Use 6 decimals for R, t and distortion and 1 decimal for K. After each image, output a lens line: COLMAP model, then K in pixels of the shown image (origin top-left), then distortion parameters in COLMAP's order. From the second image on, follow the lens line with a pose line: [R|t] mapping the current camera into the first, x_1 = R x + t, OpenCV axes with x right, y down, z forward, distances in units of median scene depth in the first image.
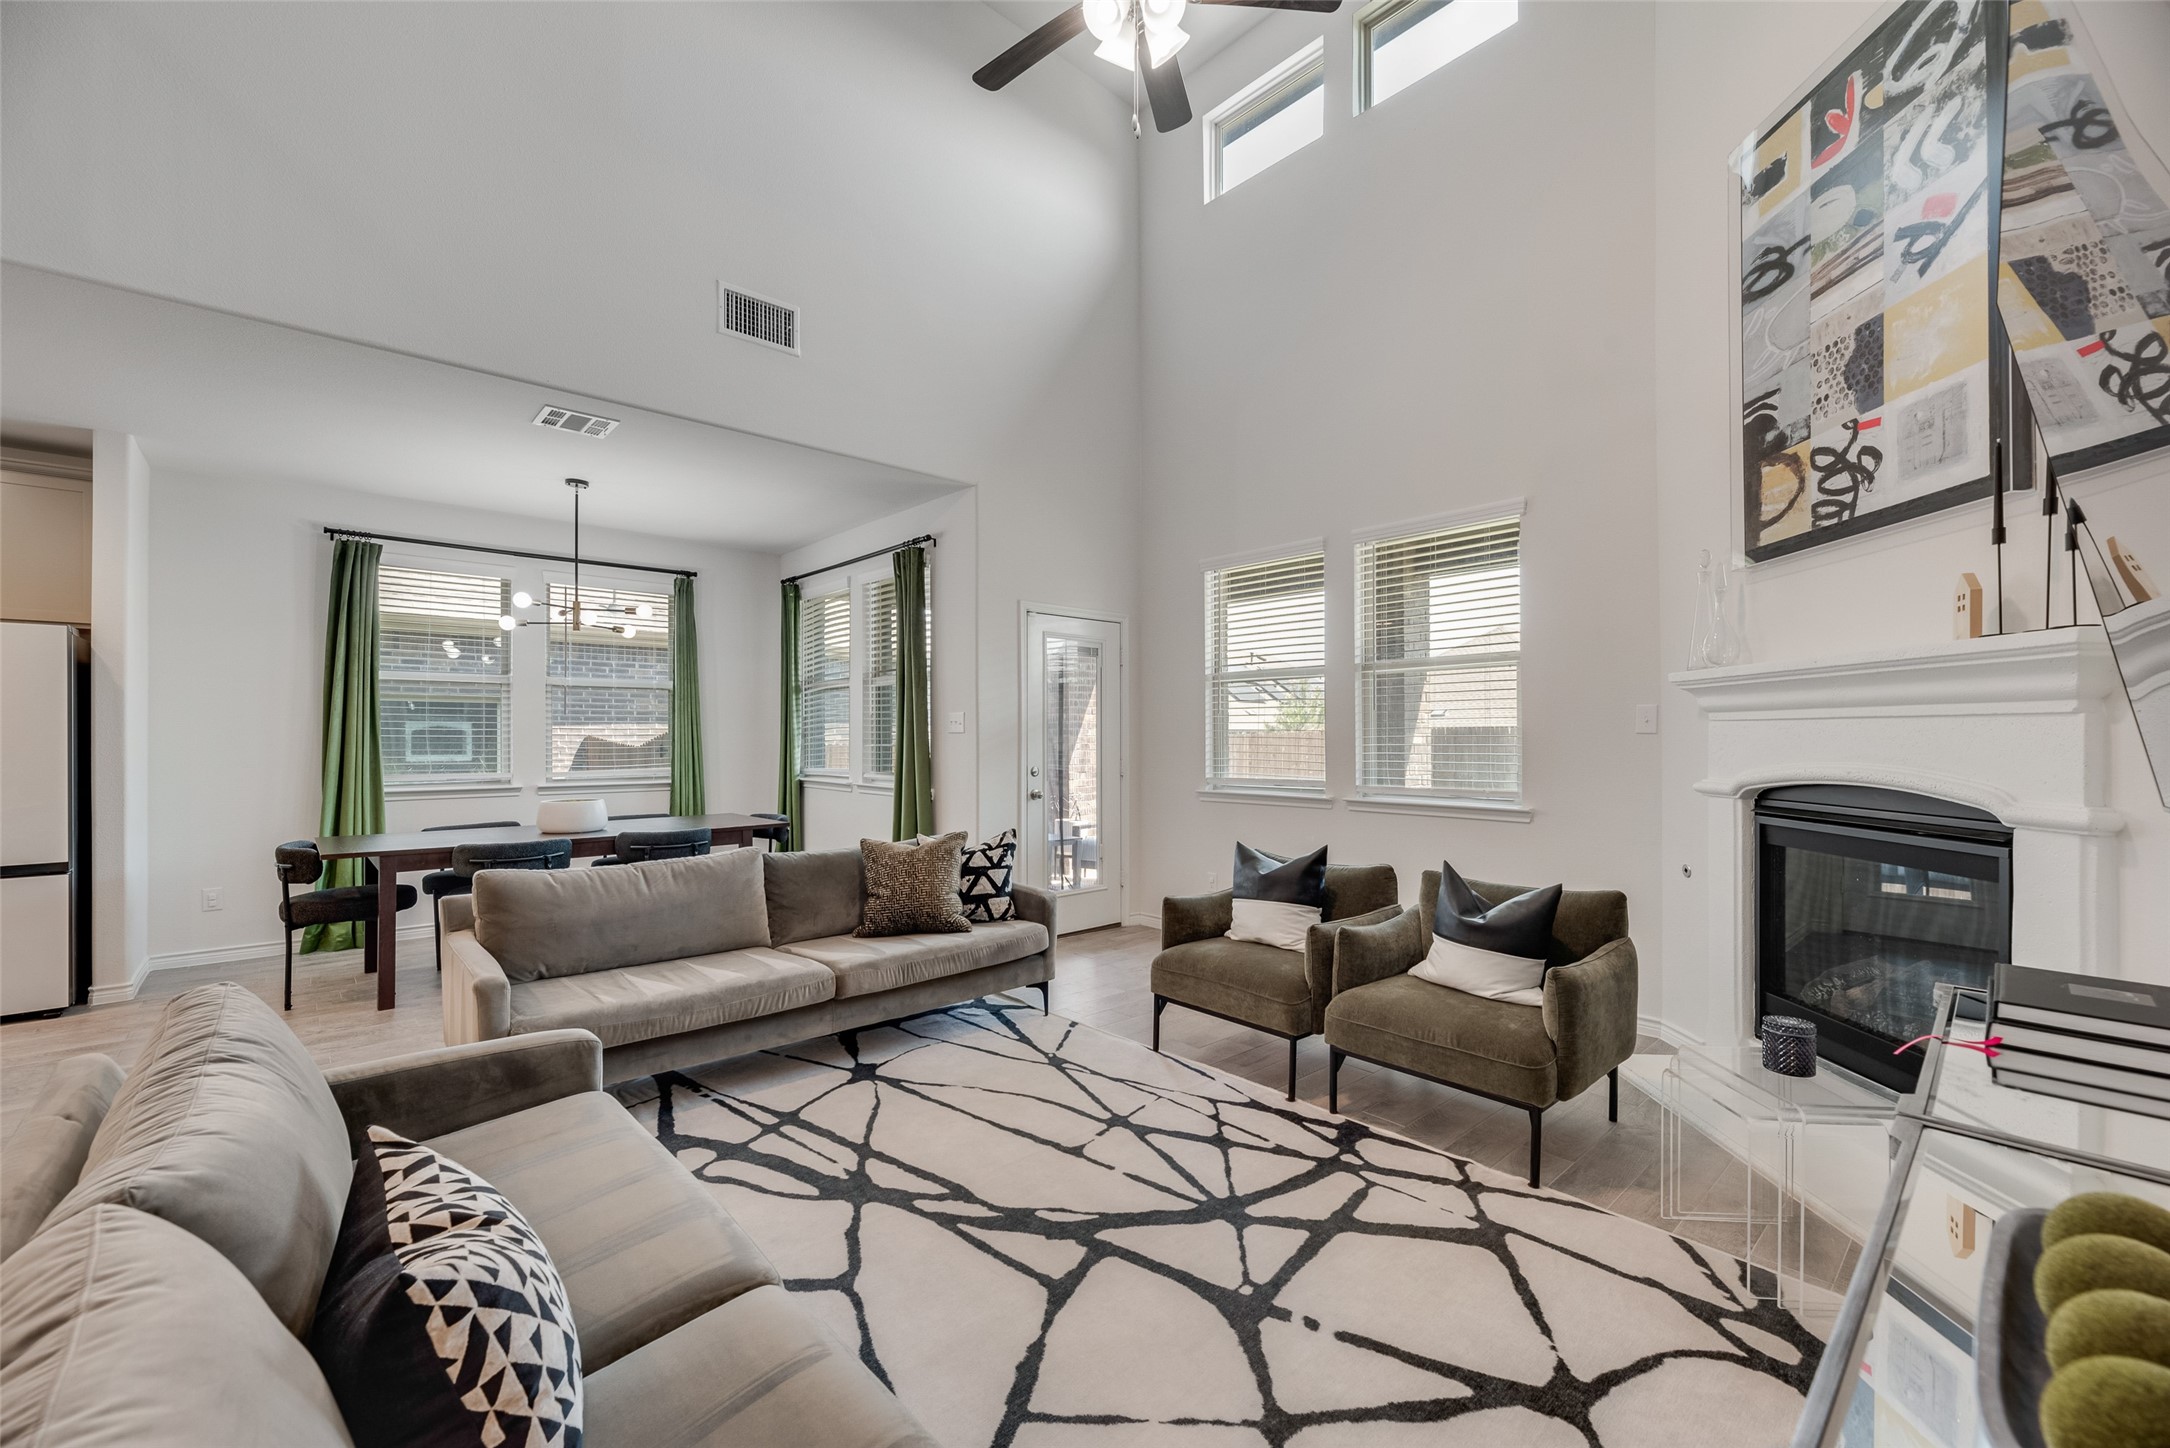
lens RADIAL K [[879.5, 0, 1090.7], [0, 879.5, 736.7], [0, 0, 1]] dist [-0.003523, -0.000271]
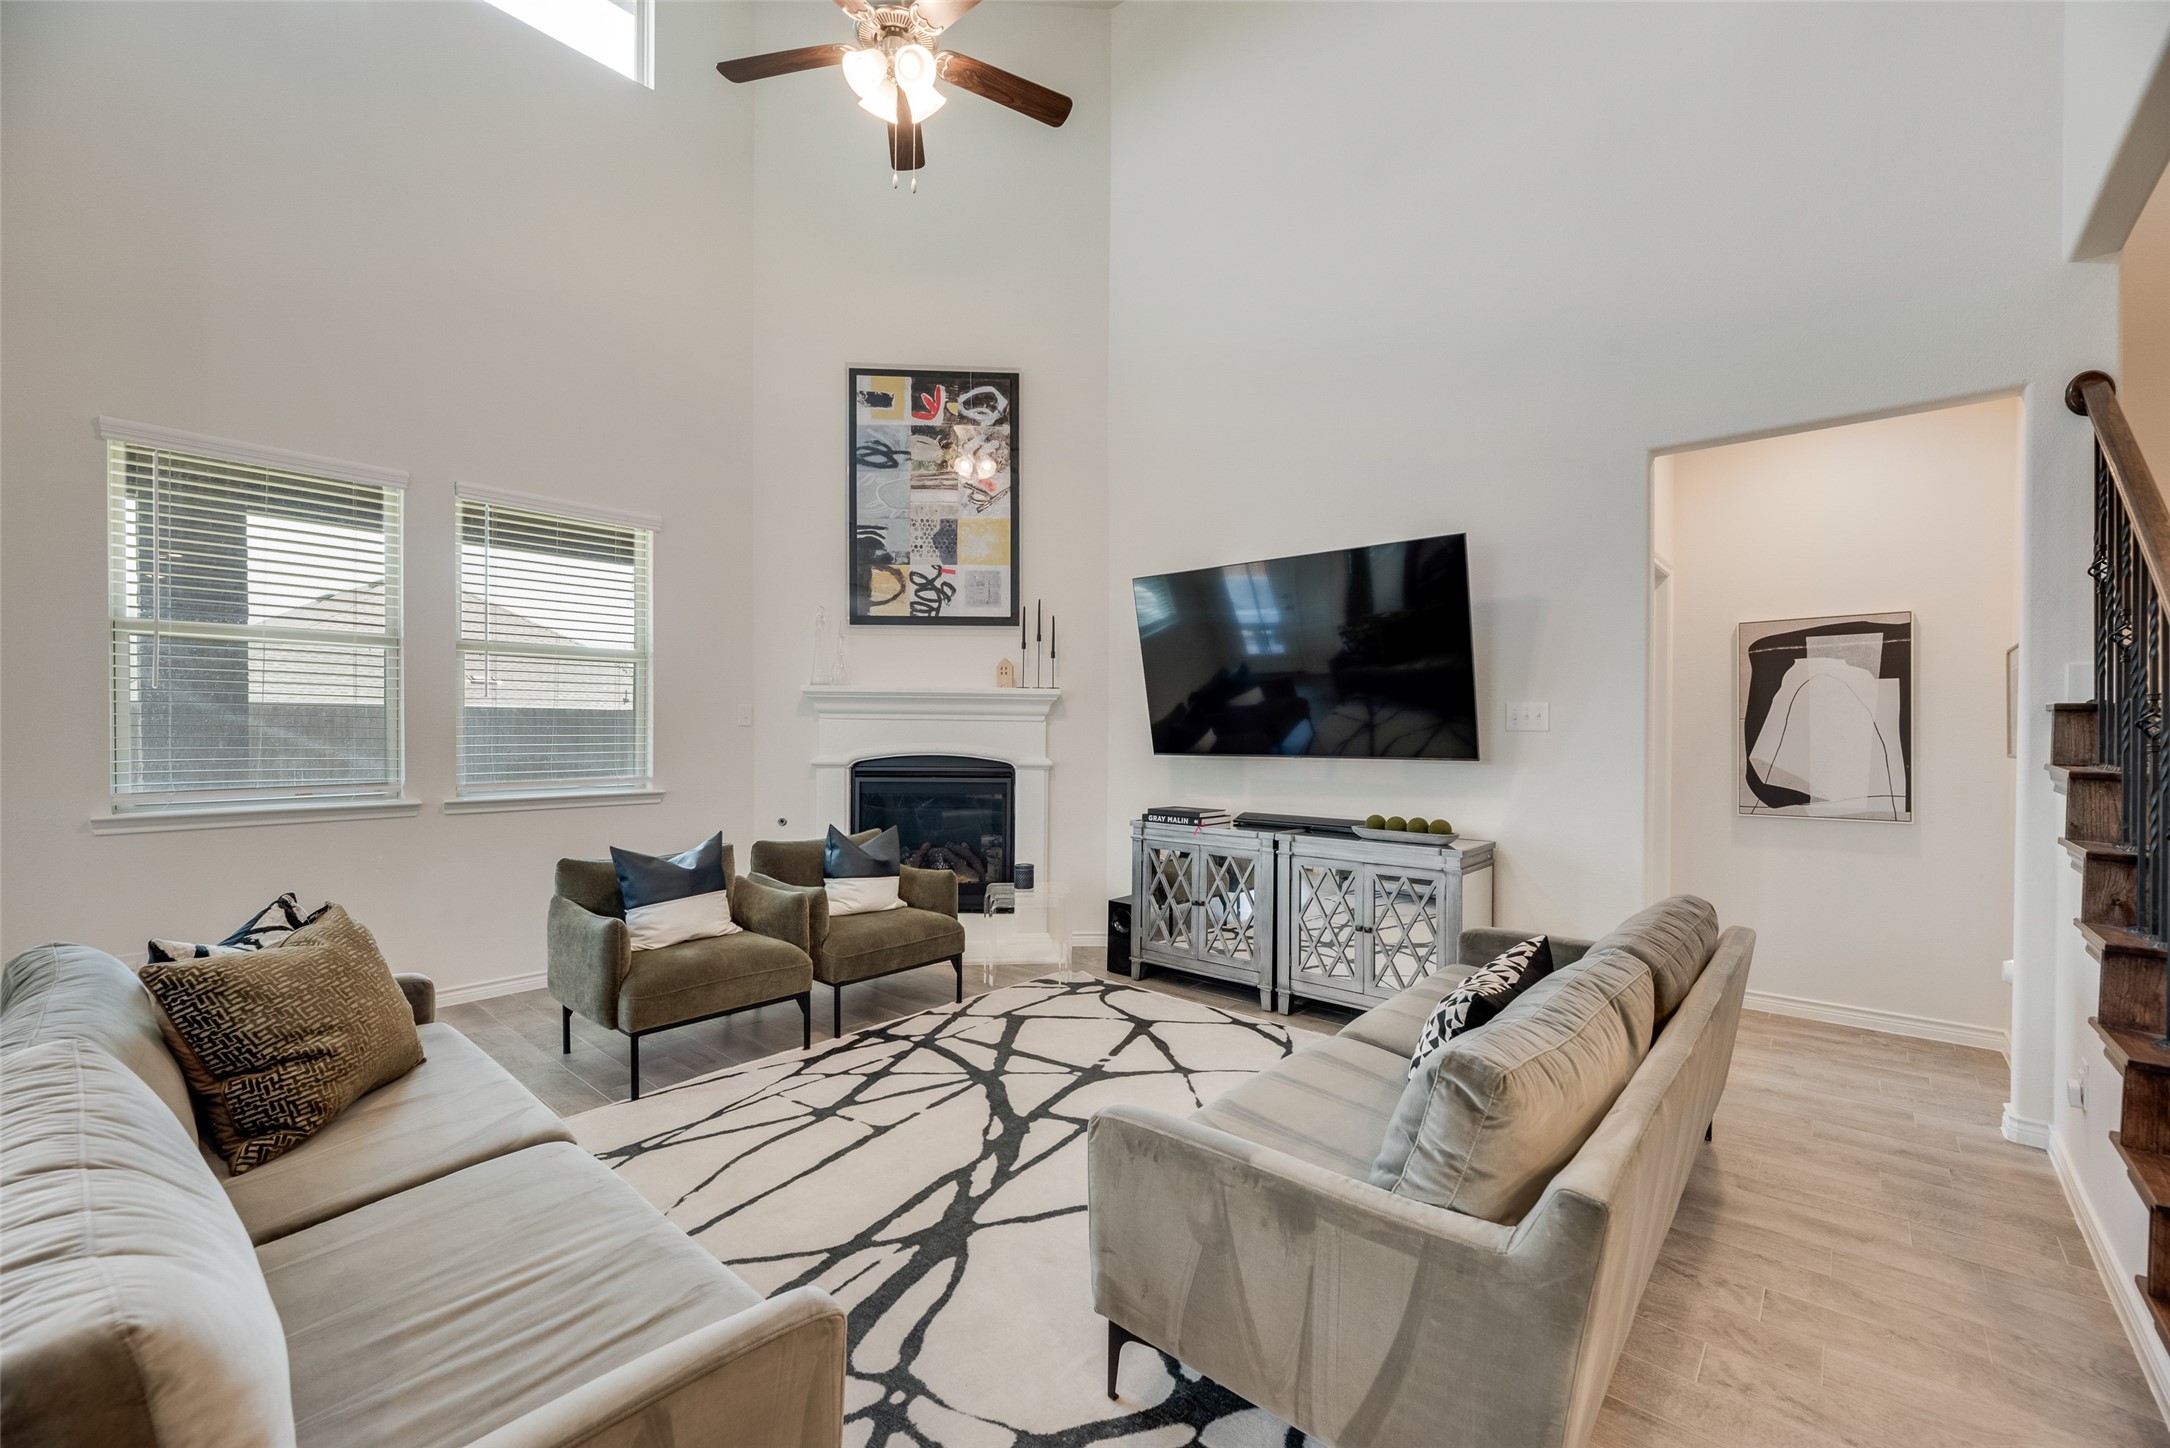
lens RADIAL K [[879.5, 0, 1090.1], [0, 879.5, 730.2], [0, 0, 1]] dist [-0.003523, -0.000271]
pose [[-0.115990, -0.001286, 0.993250, -1.111044], [-0.008031, 0.999968, 0.000356, -0.002555], [-0.993218, -0.007935, -0.115997, 0.906852]]
